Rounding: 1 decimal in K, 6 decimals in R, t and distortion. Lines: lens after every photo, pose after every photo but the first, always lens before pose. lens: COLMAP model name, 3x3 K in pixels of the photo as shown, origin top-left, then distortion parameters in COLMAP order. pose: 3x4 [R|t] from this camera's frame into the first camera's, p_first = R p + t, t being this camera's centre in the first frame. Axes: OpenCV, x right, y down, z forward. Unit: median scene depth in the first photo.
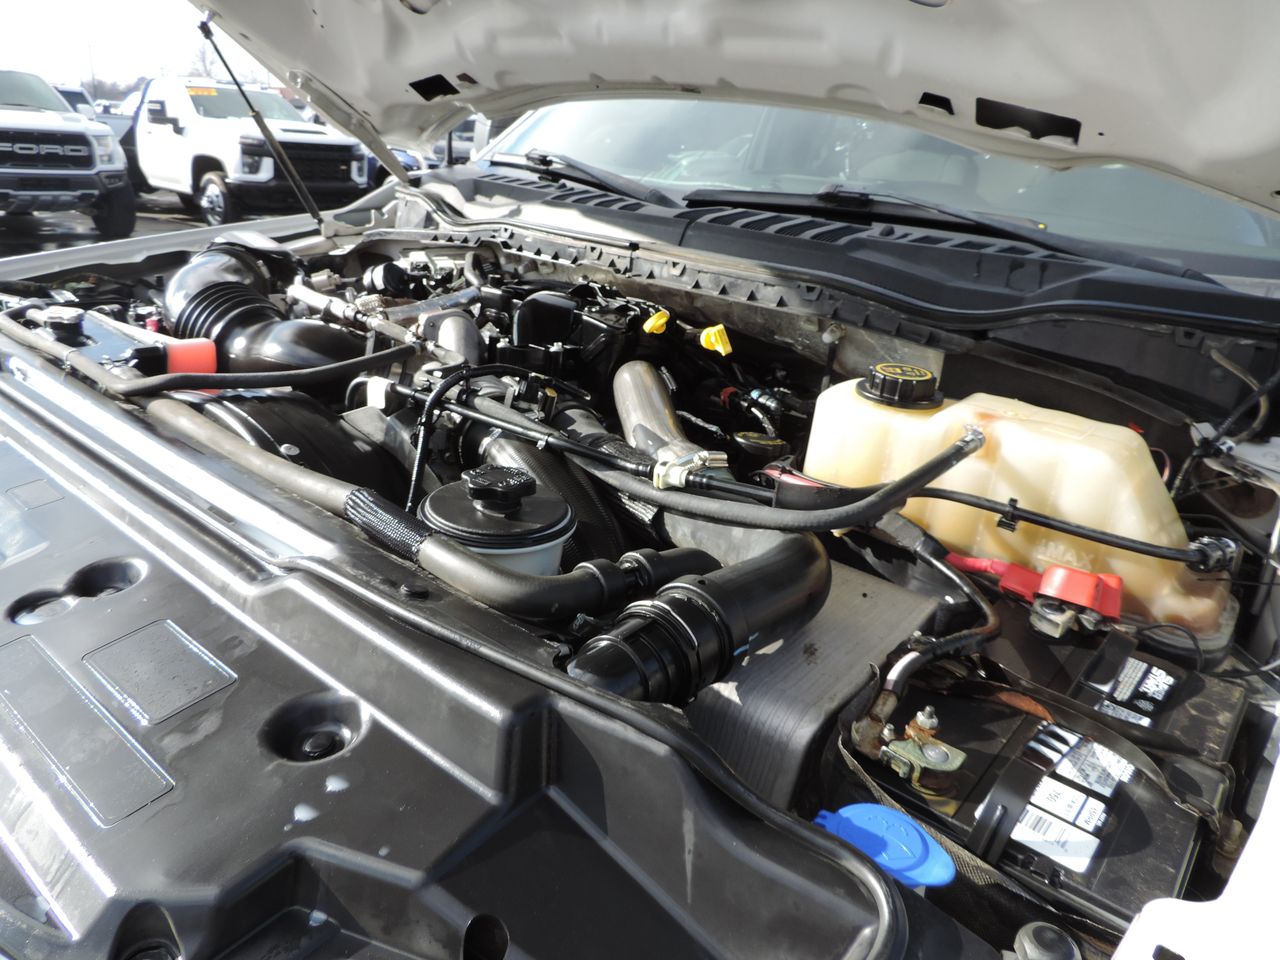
lens RADIAL K [[917.8, 0, 646.5], [0, 917.8, 468.1], [0, 0, 1]] dist [-0.023612, 0.000091]
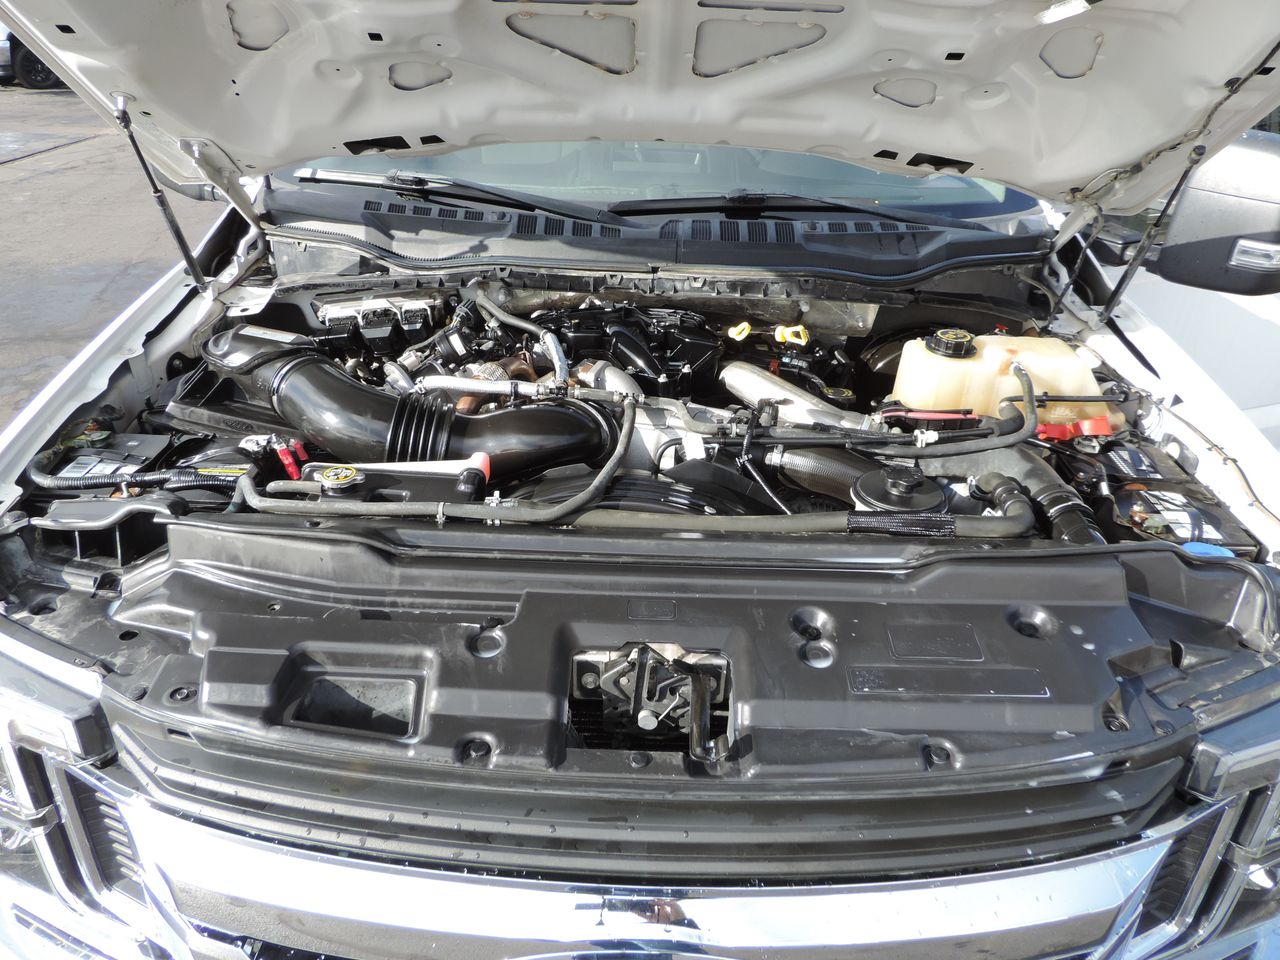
lens RADIAL K [[917.8, 0, 646.5], [0, 917.8, 468.1], [0, 0, 1]] dist [-0.023612, 0.000091]
pose [[0.768506, -0.341223, 0.541262, -0.923537], [0.244291, 0.938324, 0.244685, -0.339462], [-0.591371, -0.055817, 0.804465, -0.046089]]
